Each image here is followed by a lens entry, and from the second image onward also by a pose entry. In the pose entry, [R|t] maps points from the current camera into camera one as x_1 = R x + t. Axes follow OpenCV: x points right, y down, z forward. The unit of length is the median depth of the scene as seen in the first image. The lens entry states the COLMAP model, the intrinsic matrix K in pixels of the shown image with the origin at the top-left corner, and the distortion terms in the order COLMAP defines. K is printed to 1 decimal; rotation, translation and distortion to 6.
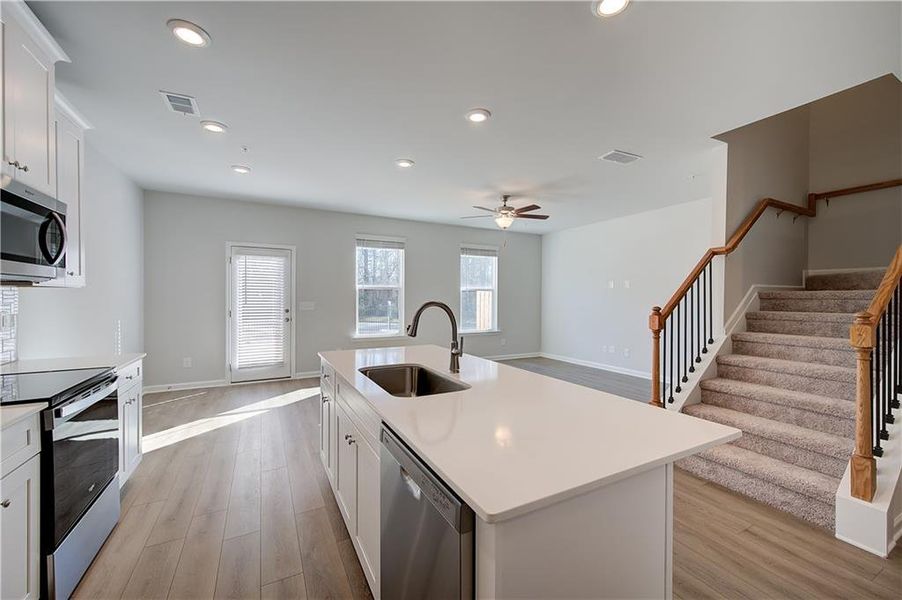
lens RADIAL K [[366.0, 0, 447.0], [0, 366.0, 301.5], [0, 0, 1]] dist [0.001543, -0.000197]
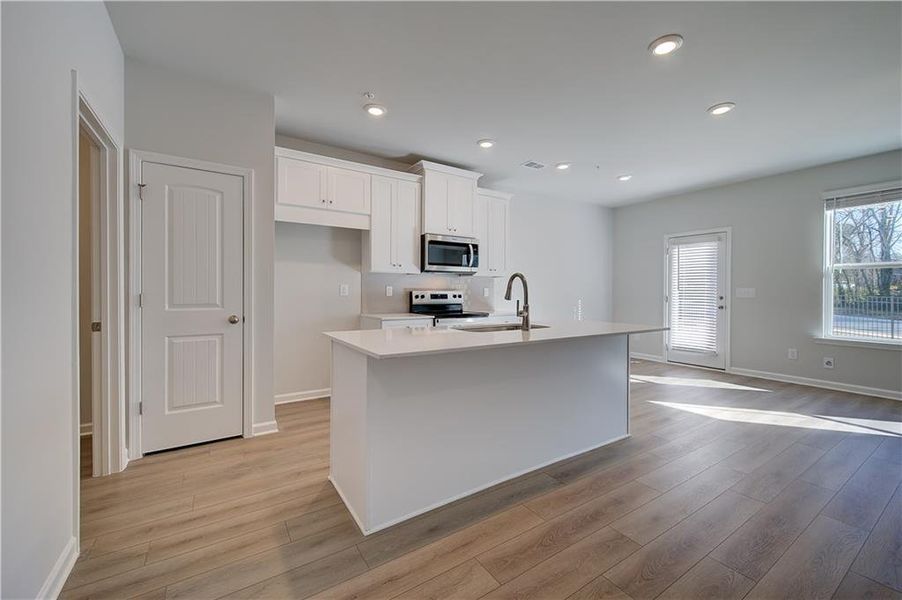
lens RADIAL K [[366.0, 0, 450.5], [0, 366.0, 298.6], [0, 0, 1]] dist [0.001543, -0.000197]
pose [[0.081159, 0.013581, -0.996609, 0.464631], [-0.016792, 0.999784, 0.012257, 0.029031], [0.996560, 0.015740, 0.081369, 0.246512]]
